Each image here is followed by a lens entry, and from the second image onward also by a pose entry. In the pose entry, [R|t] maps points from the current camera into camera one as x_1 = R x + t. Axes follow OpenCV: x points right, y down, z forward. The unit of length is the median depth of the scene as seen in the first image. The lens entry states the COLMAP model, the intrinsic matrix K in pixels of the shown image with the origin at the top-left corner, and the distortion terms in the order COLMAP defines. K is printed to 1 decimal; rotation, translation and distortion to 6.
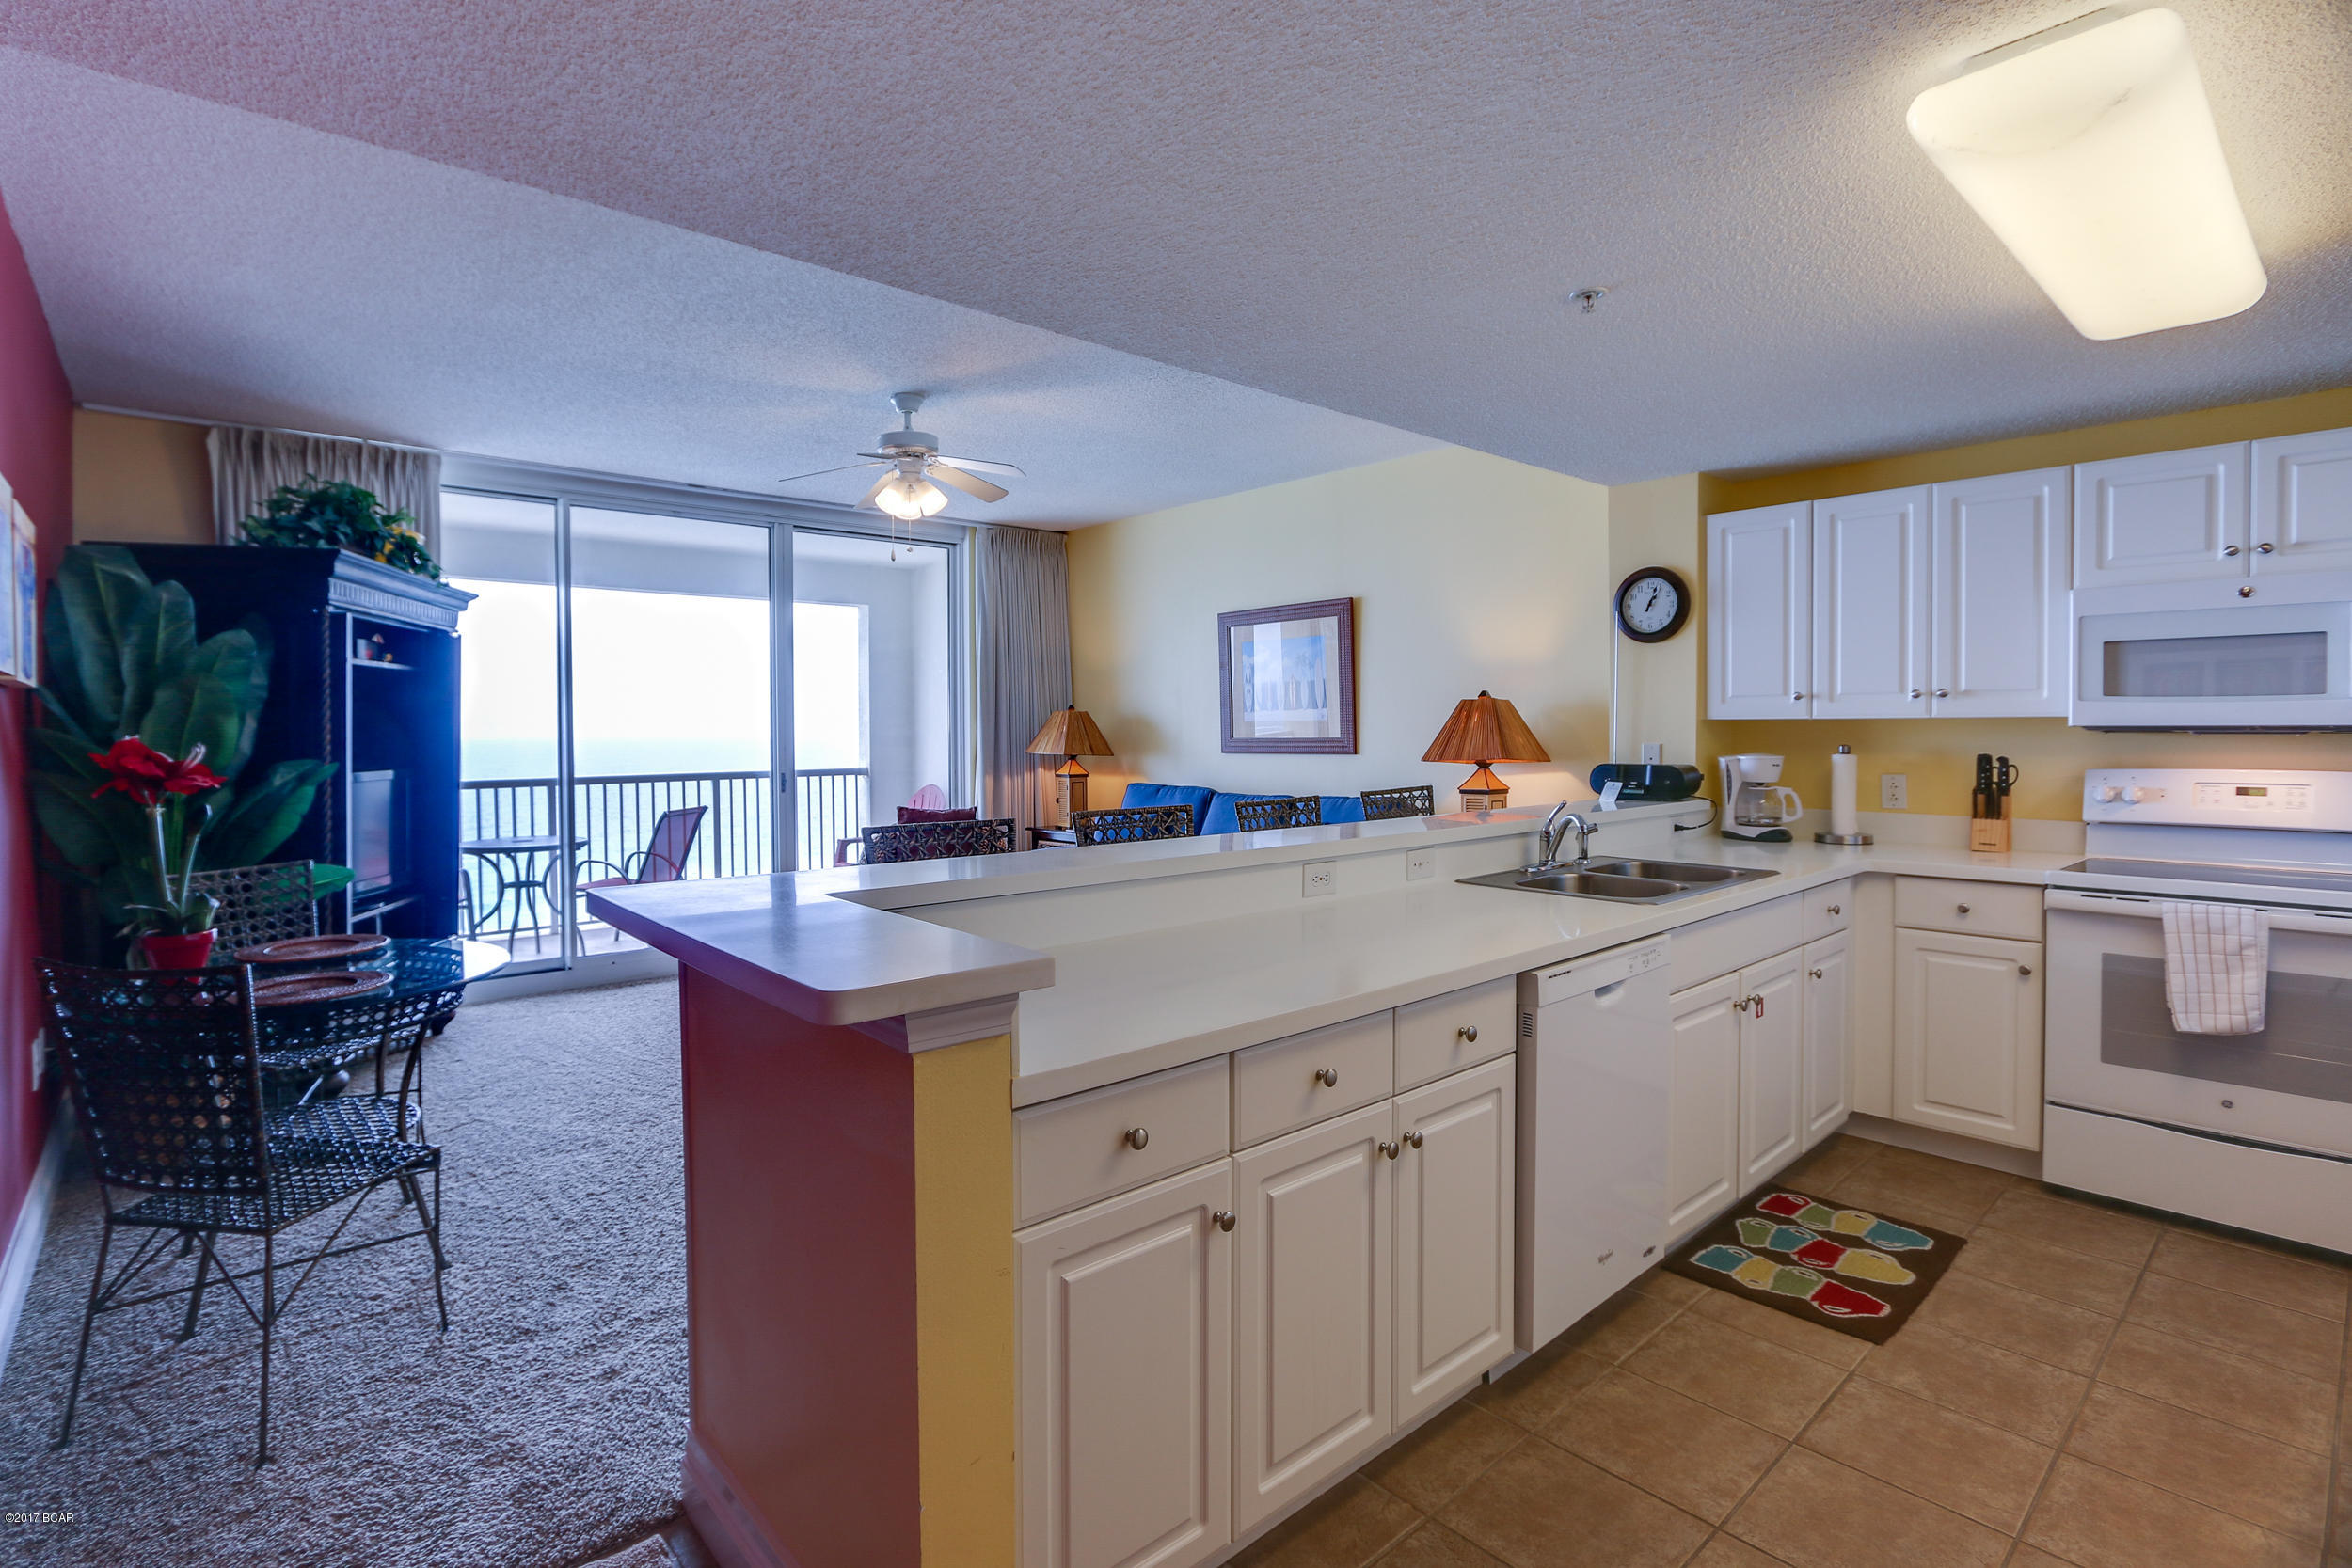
lens RADIAL K [[1104.0, 0, 1118.7], [0, 1104.0, 748.8], [0, 0, 1]] dist [-0.022400, 0.005459]
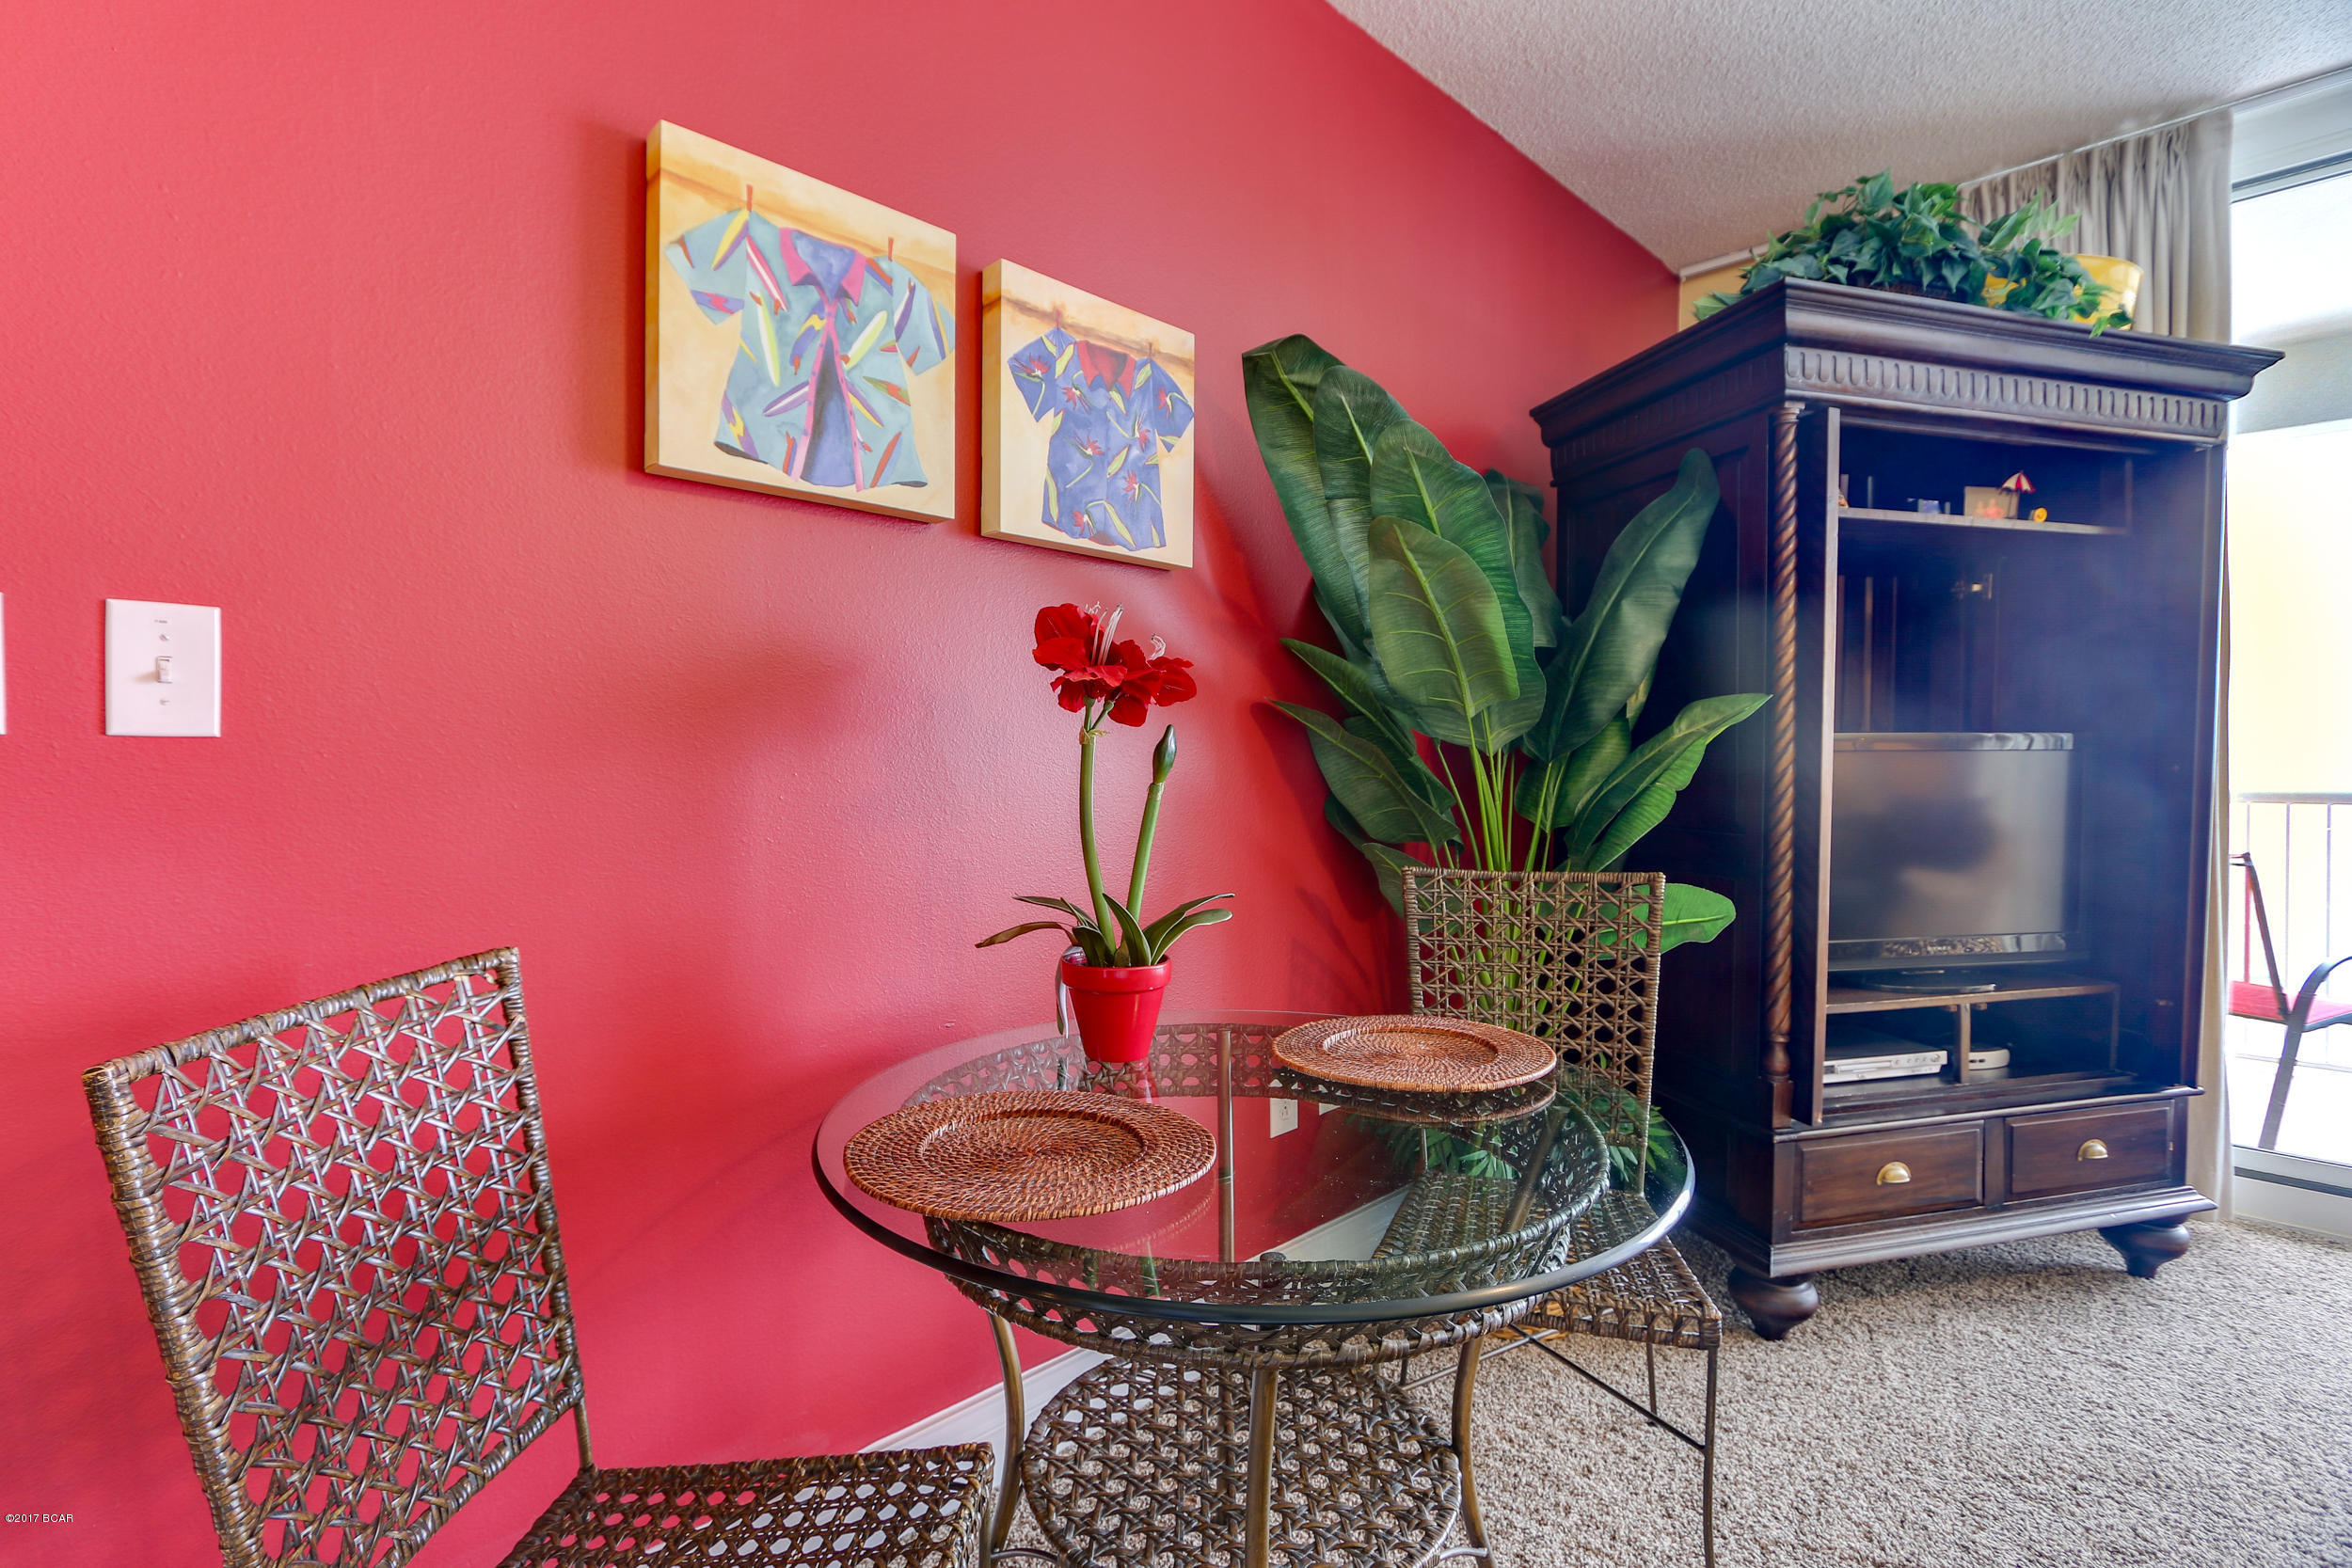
lens RADIAL K [[1095.2, 0, 1164.8], [0, 1095.2, 770.5], [0, 0, 1]] dist [-0.020080, 0.002739]
pose [[0.059514, 0.017696, -0.998071, -0.141062], [-0.017721, 0.999704, 0.016668, 0.028576], [0.998070, 0.016695, 0.059810, 0.442660]]
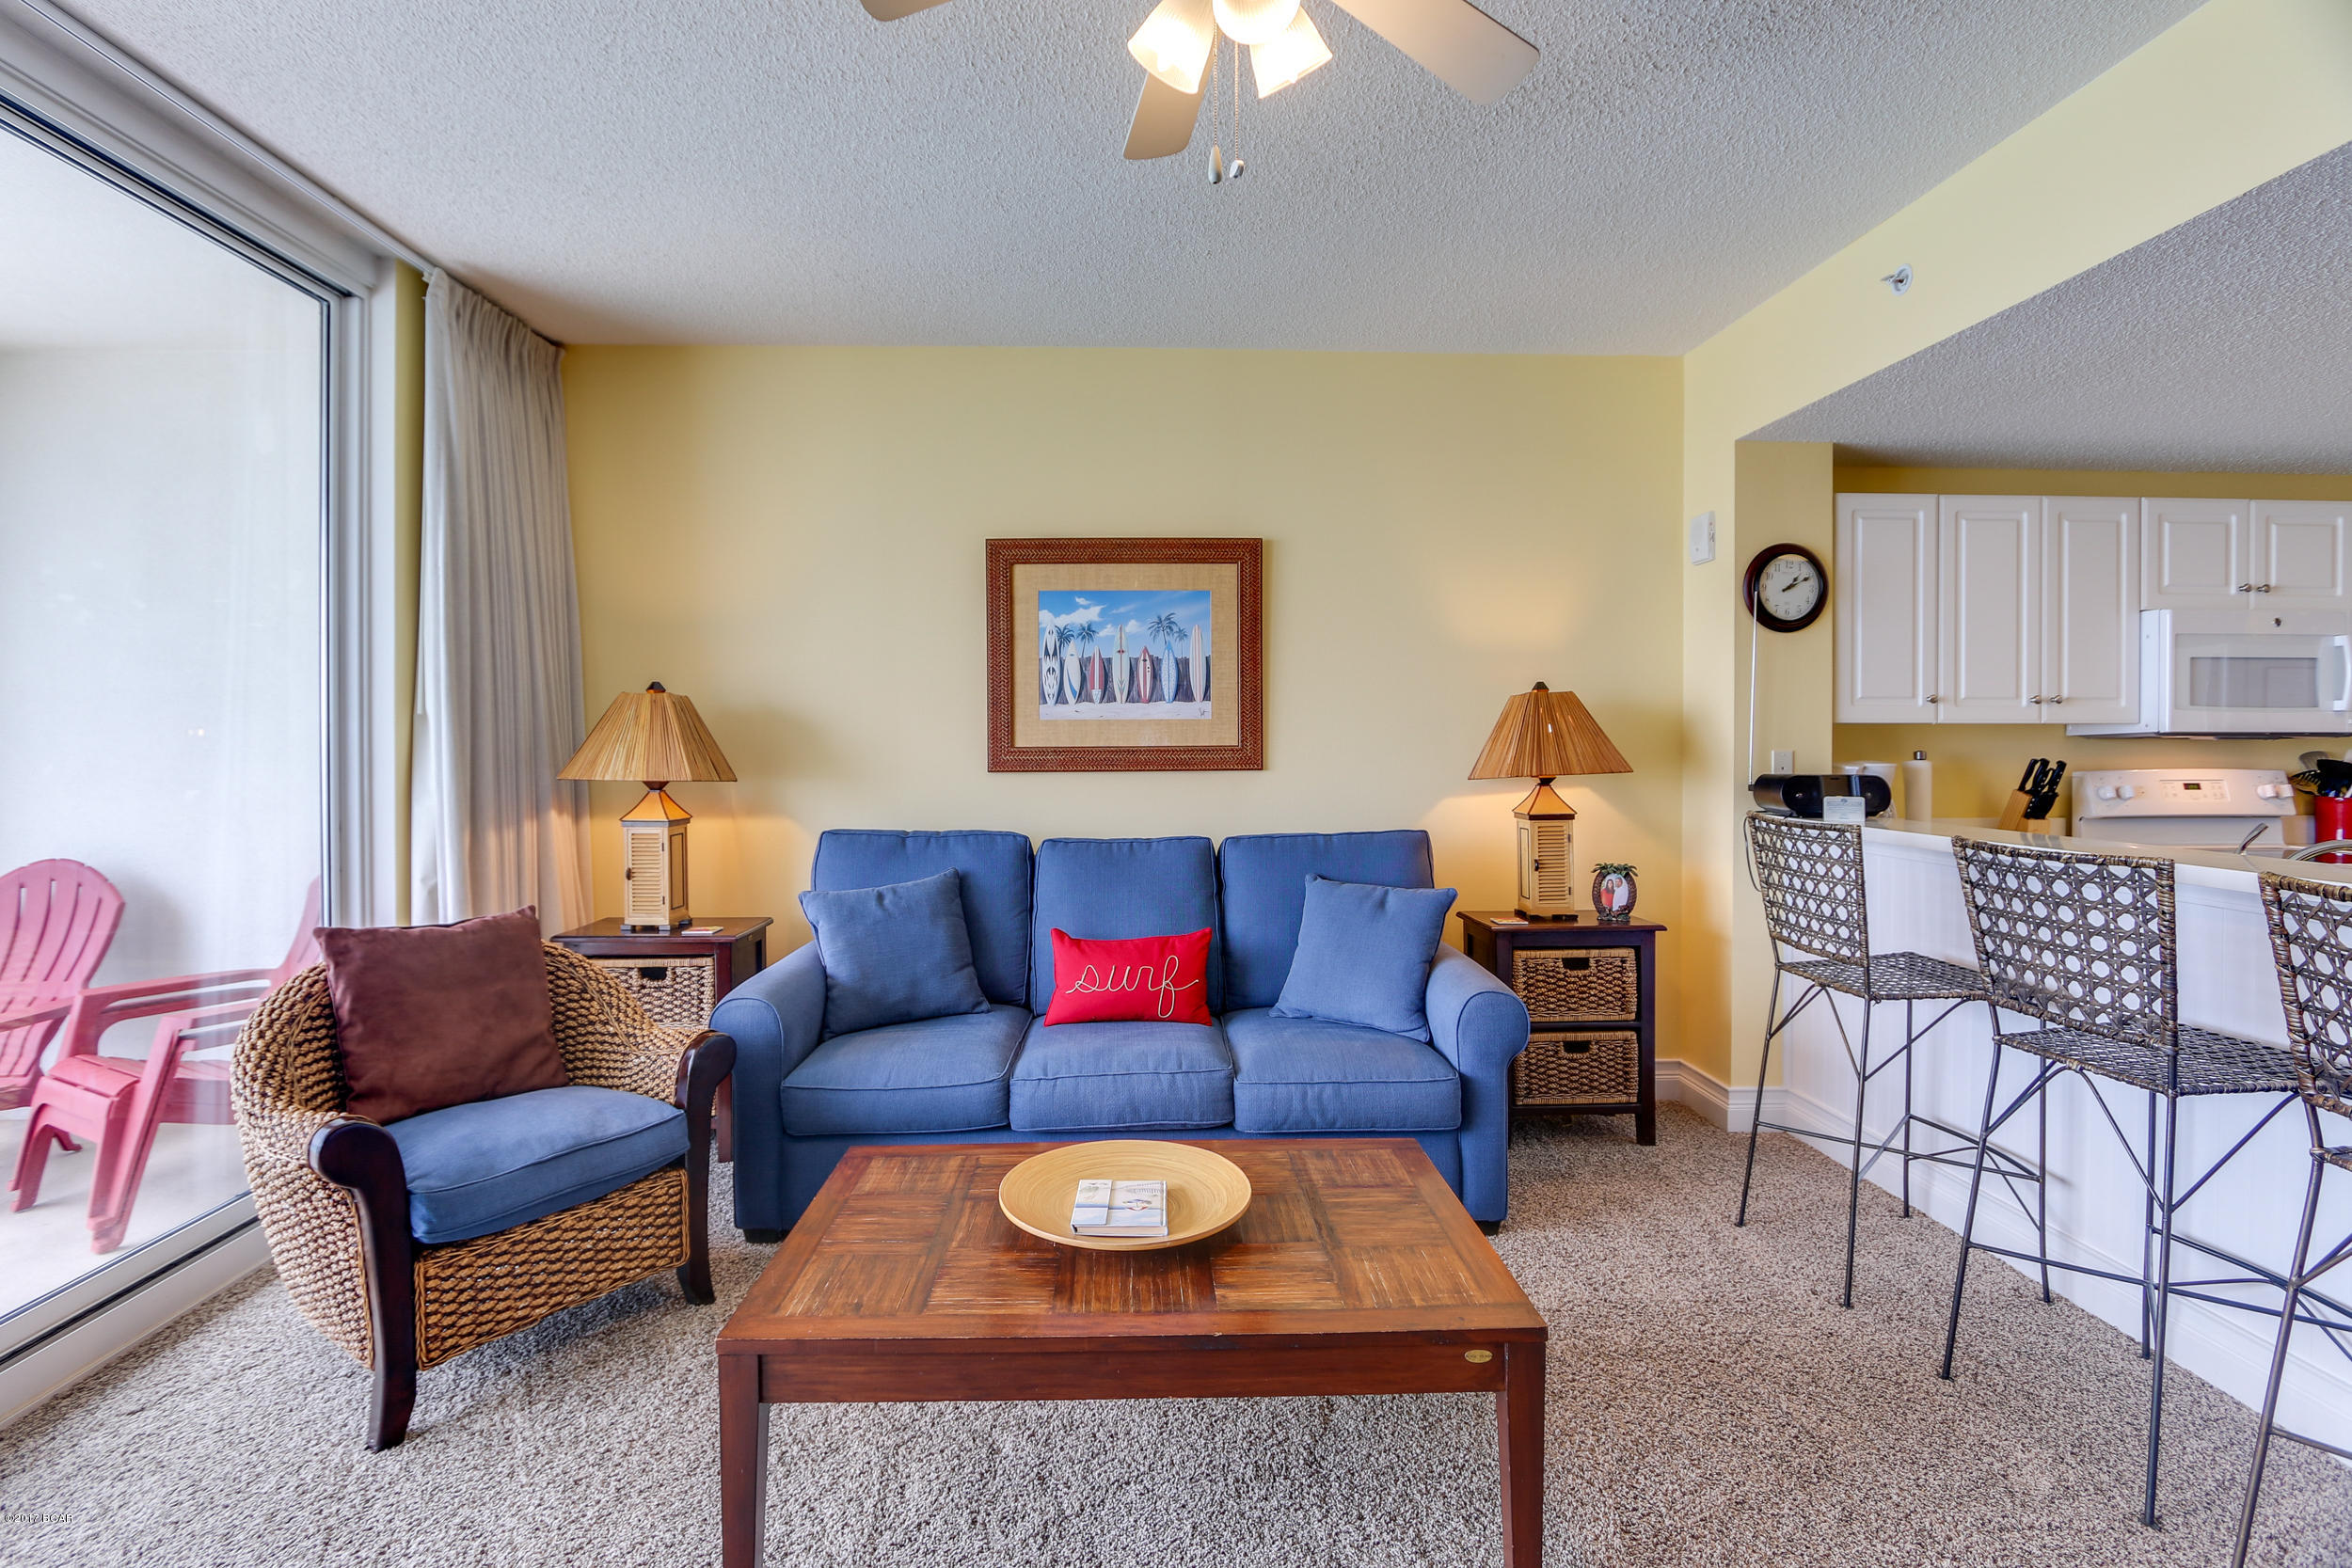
lens RADIAL K [[1104.0, 0, 1152.2], [0, 1104.0, 745.3], [0, 0, 1]] dist [-0.022400, 0.005459]
pose [[0.626917, 0.002292, 0.779082, -0.355460], [0.010917, 0.999872, -0.011726, -0.003266], [-0.779009, 0.015856, 0.626812, 0.625785]]
